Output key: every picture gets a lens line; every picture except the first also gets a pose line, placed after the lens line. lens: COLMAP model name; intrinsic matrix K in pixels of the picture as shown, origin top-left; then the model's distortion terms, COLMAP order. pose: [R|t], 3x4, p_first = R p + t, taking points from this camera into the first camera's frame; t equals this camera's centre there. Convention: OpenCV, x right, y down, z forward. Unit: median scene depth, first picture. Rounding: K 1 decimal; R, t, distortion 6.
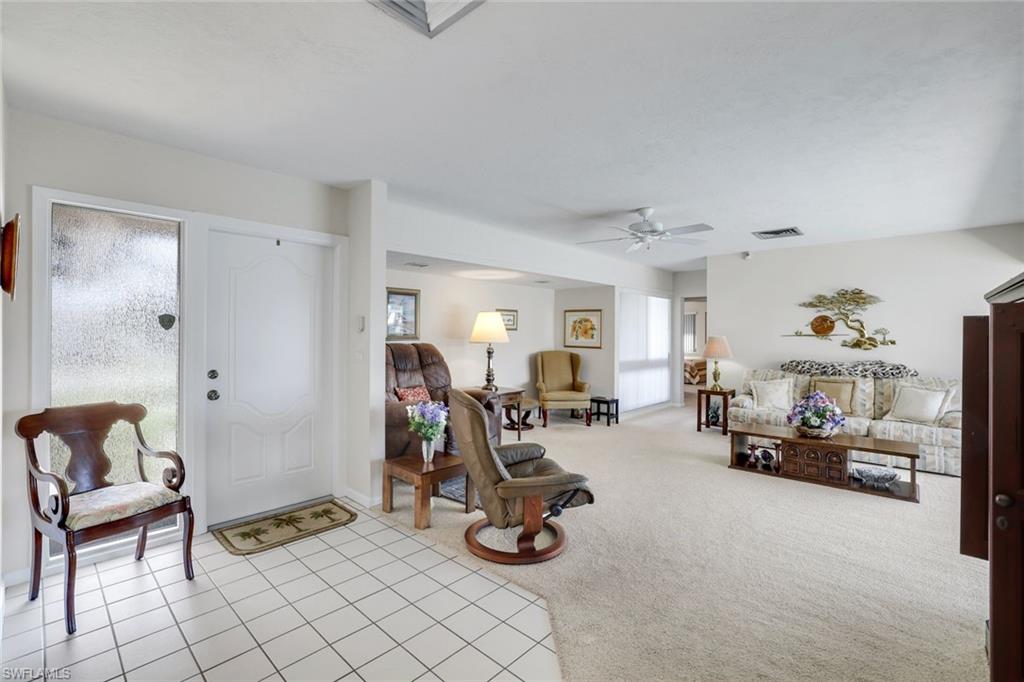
lens RADIAL K [[450.7, 0, 510.0], [0, 450.7, 336.2], [0, 0, 1]] dist [-0.019416, 0.004151]
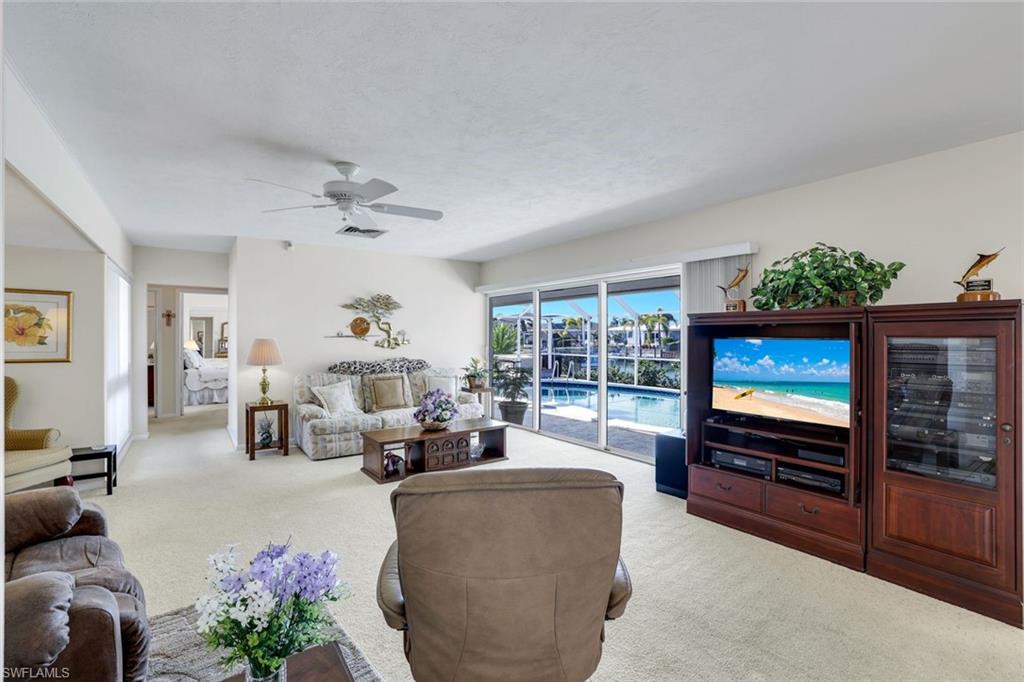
lens RADIAL K [[450.7, 0, 509.7], [0, 450.7, 334.6], [0, 0, 1]] dist [-0.019416, 0.004151]
pose [[0.220743, -0.002459, 0.975329, -0.261602], [0.005489, 0.999984, 0.001278, -0.005357], [-0.975317, 0.005071, 0.220753, 0.428996]]
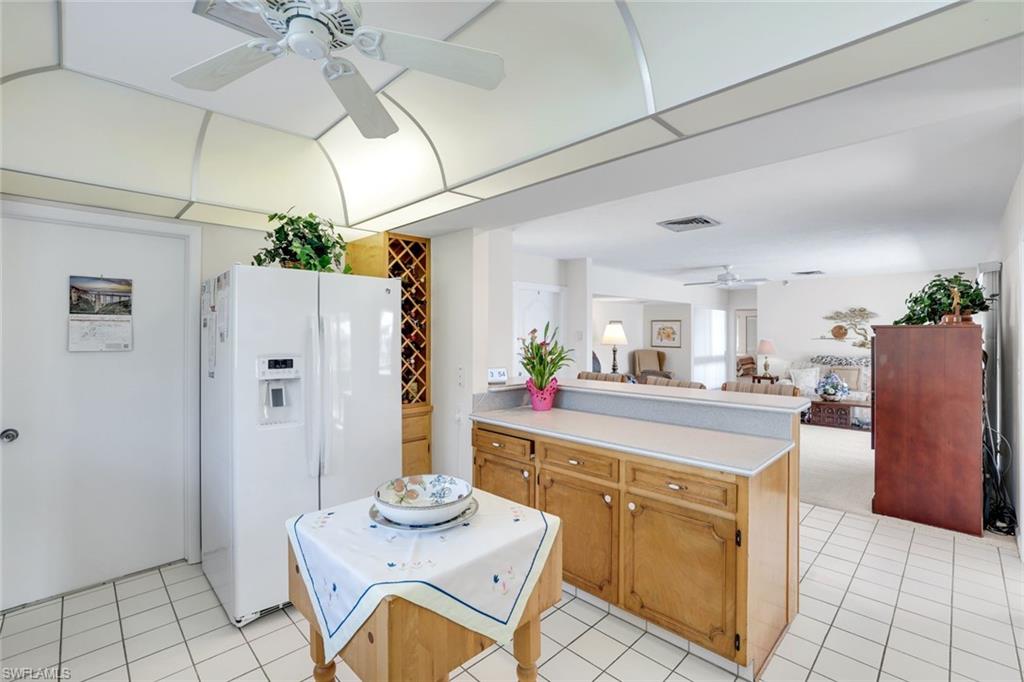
lens RADIAL K [[450.7, 0, 516.6], [0, 450.7, 333.0], [0, 0, 1]] dist [-0.019416, 0.004151]
pose [[0.999253, -0.003860, -0.038446, -0.318287], [0.003742, 0.999988, -0.003140, -0.020367], [0.038458, 0.002994, 0.999256, -0.529313]]
